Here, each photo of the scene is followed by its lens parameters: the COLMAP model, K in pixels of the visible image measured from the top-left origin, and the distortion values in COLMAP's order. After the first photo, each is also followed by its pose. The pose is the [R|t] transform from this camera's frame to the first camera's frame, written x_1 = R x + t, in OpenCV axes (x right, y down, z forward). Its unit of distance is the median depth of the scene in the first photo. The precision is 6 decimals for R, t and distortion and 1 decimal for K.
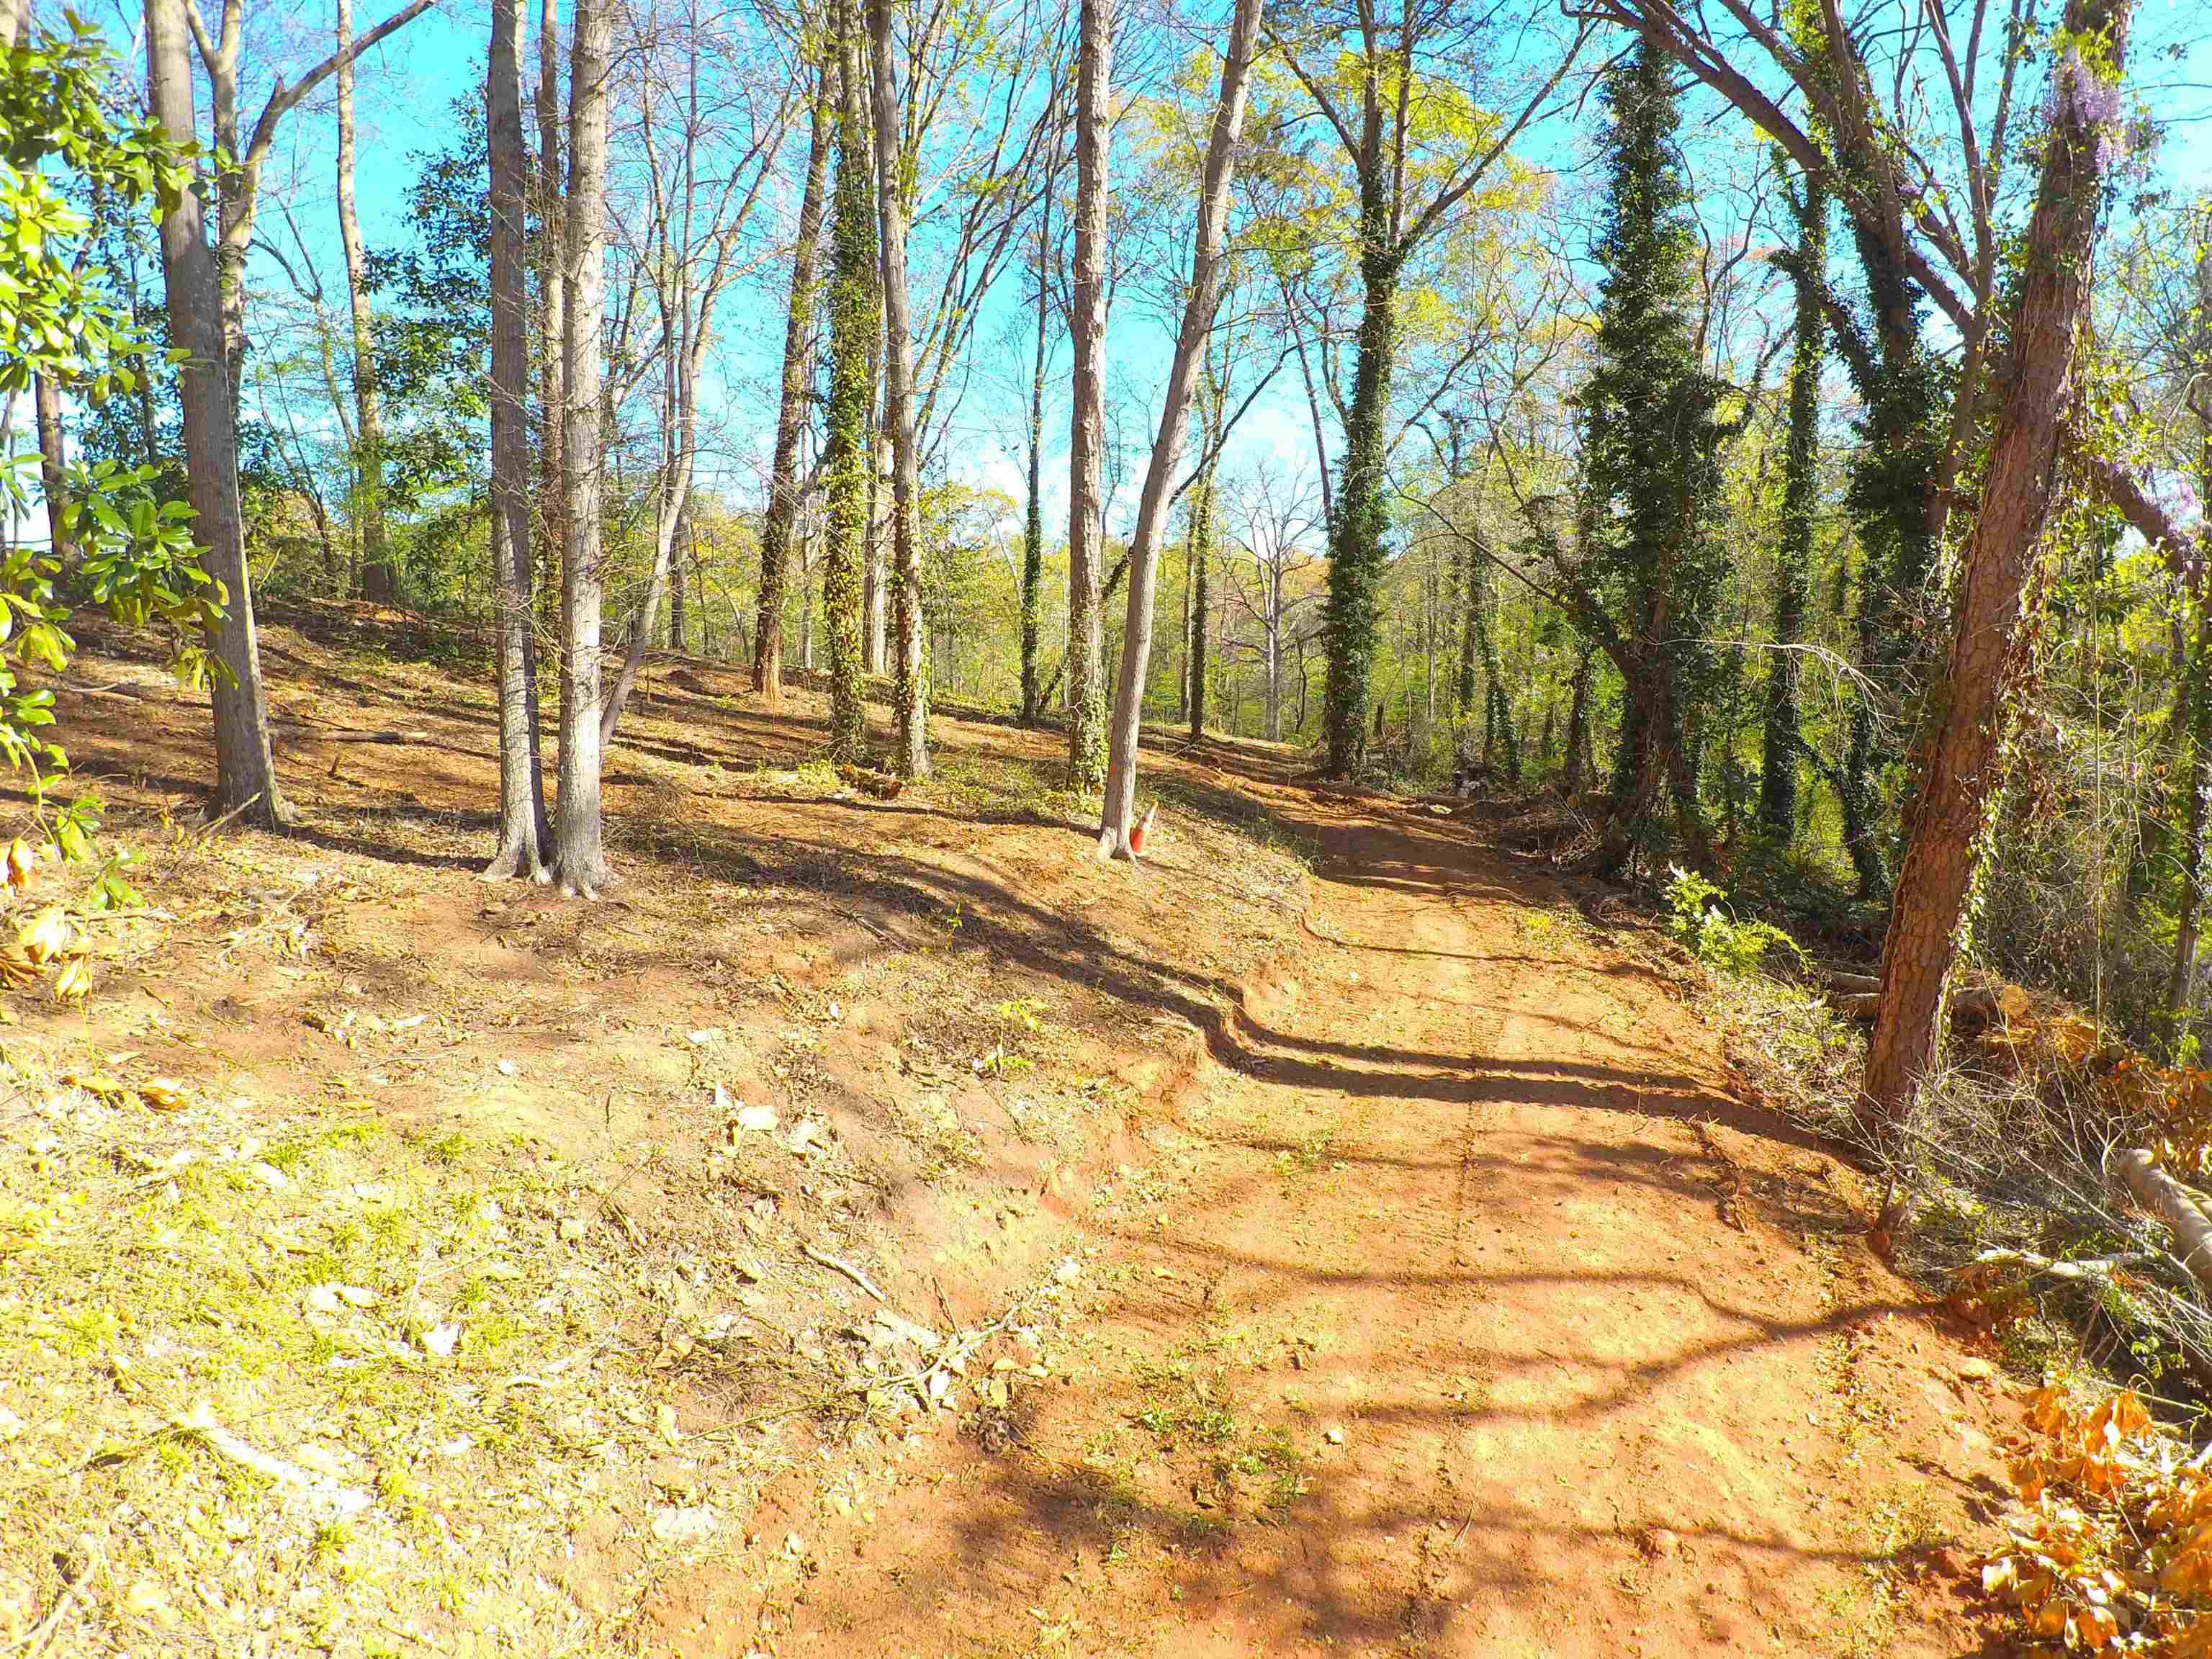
lens RADIAL K [[1100.9, 0, 1106.0], [0, 1100.9, 829.5], [0, 0, 1]] dist [0.002804, -0.033046]
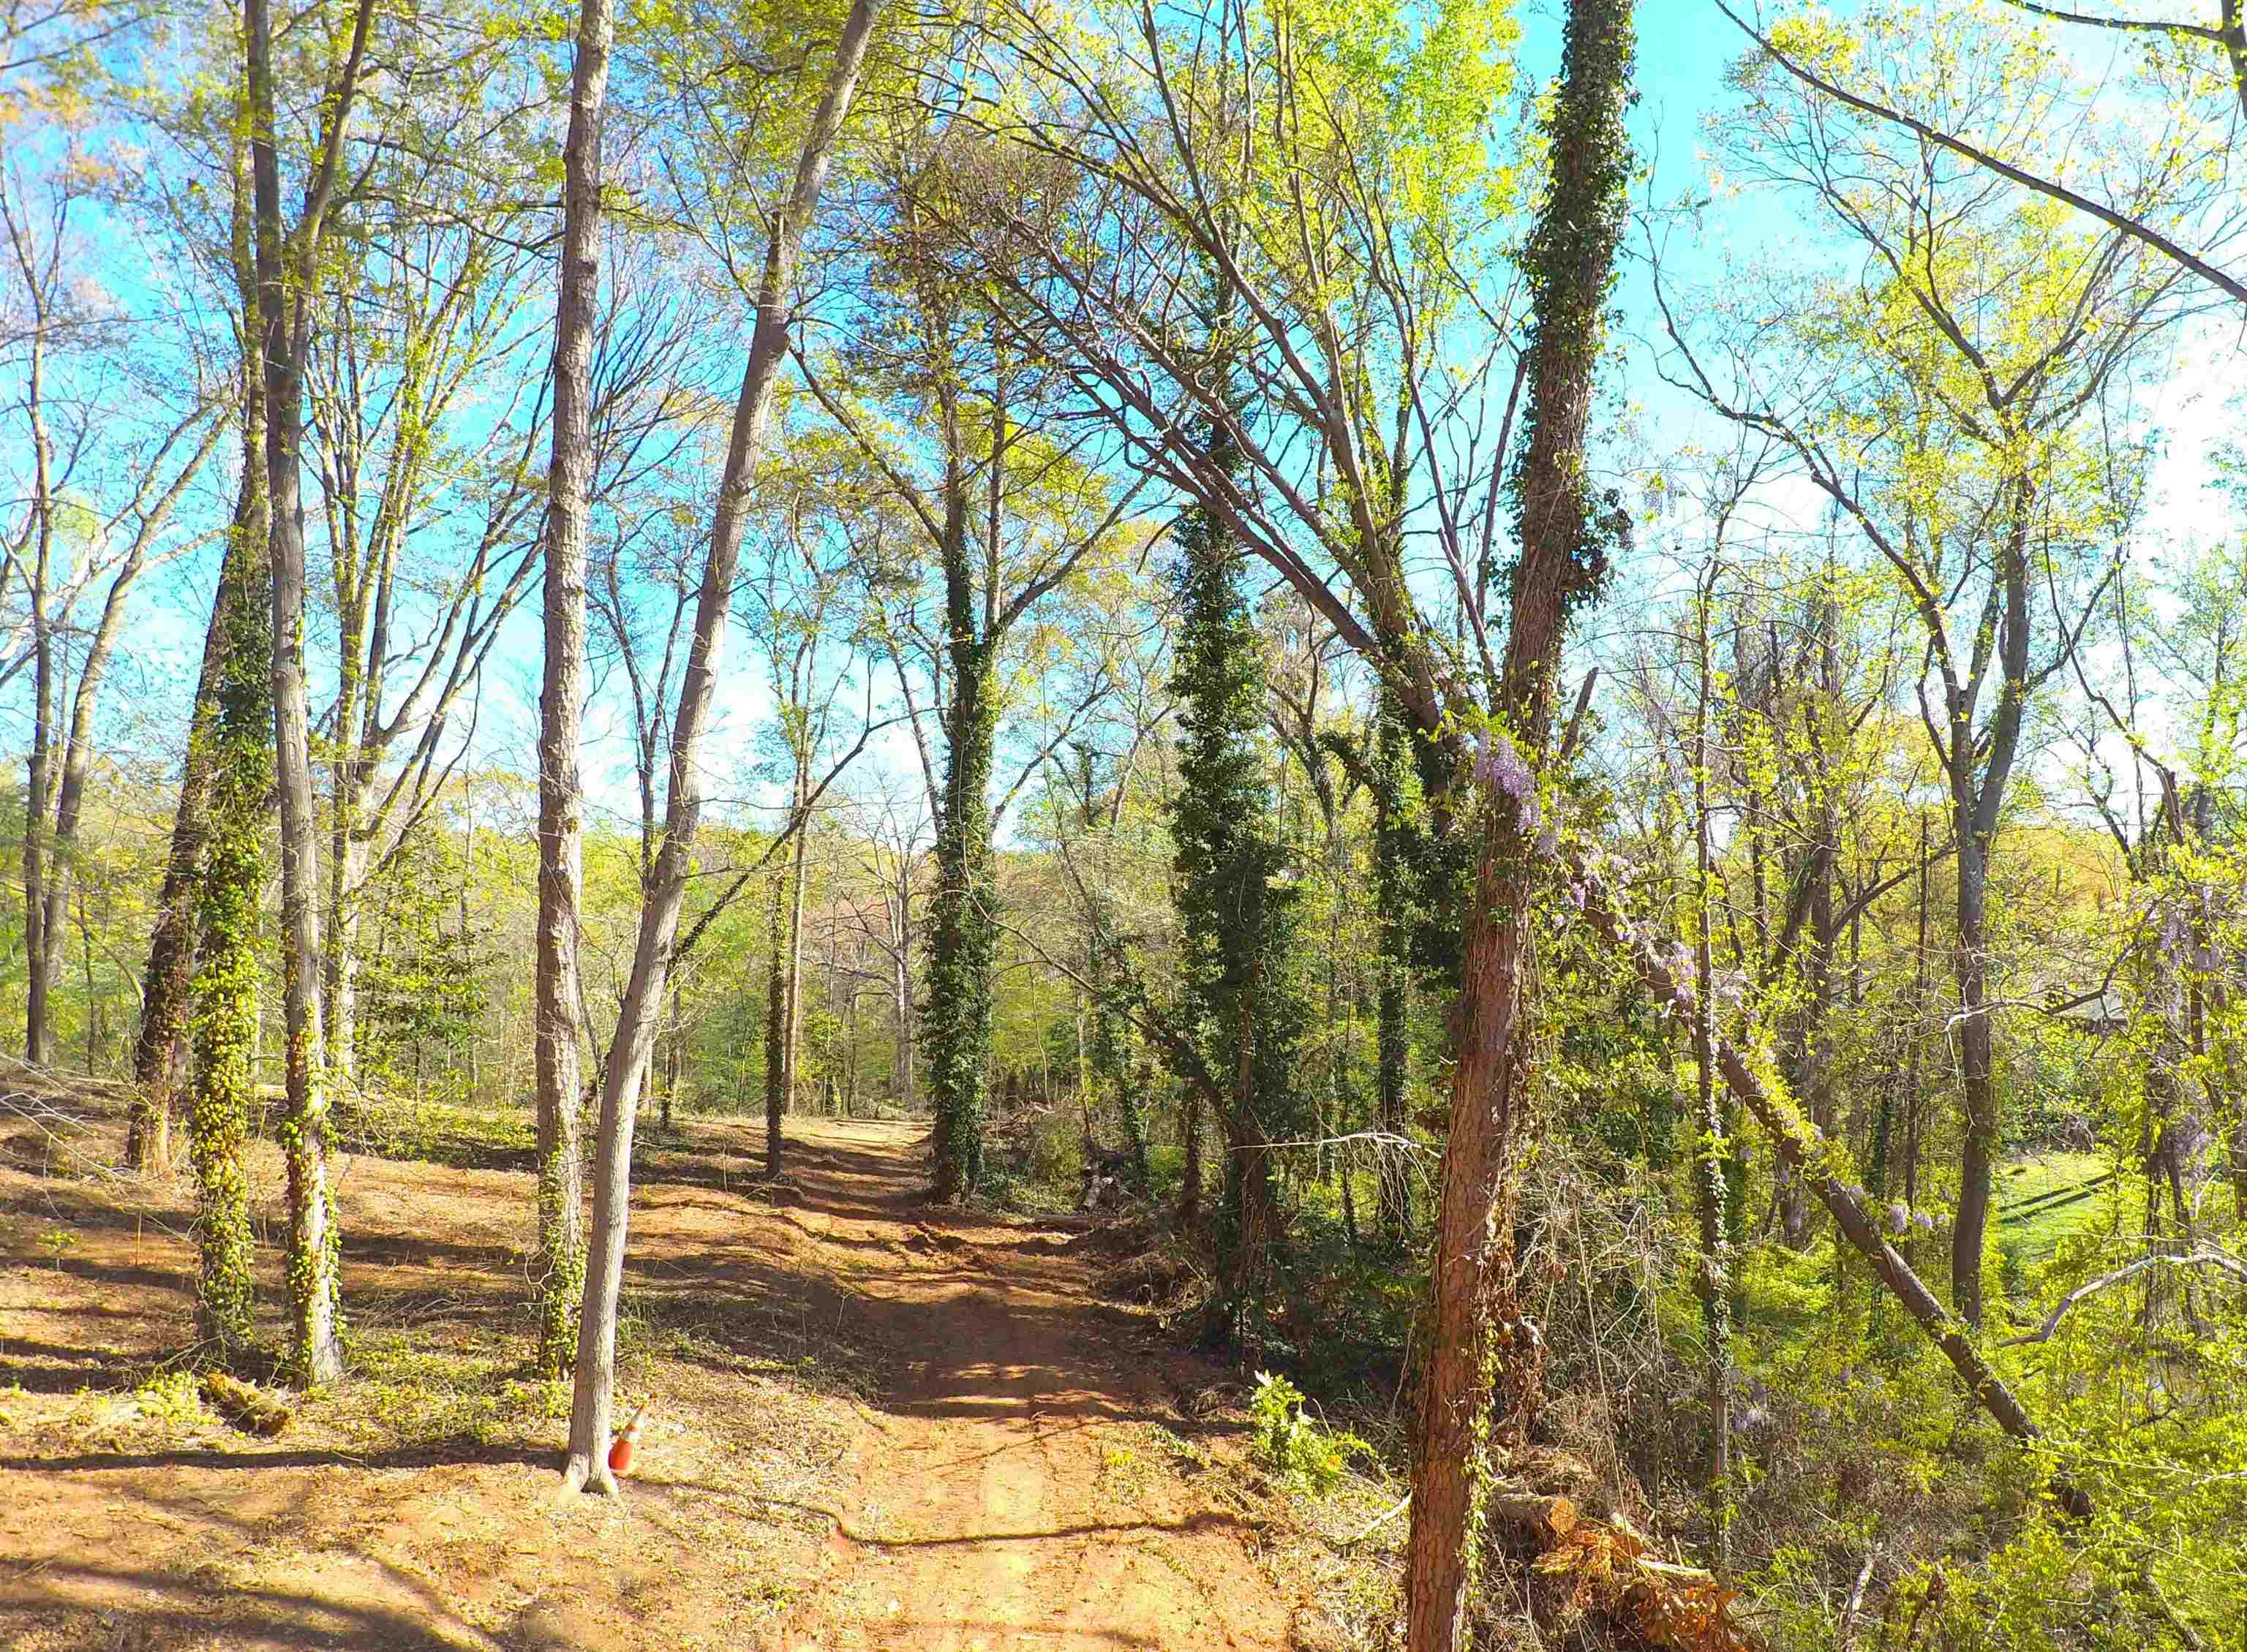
lens RADIAL K [[1244.5, 0, 1261.9], [0, 1244.5, 830.4], [0, 0, 1]] dist [-0.001336, -0.031617]
pose [[0.935545, -0.006207, 0.353153, 0.140130], [0.053965, 0.990619, -0.125549, -0.282885], [-0.349060, 0.136515, 0.927103, -0.051771]]
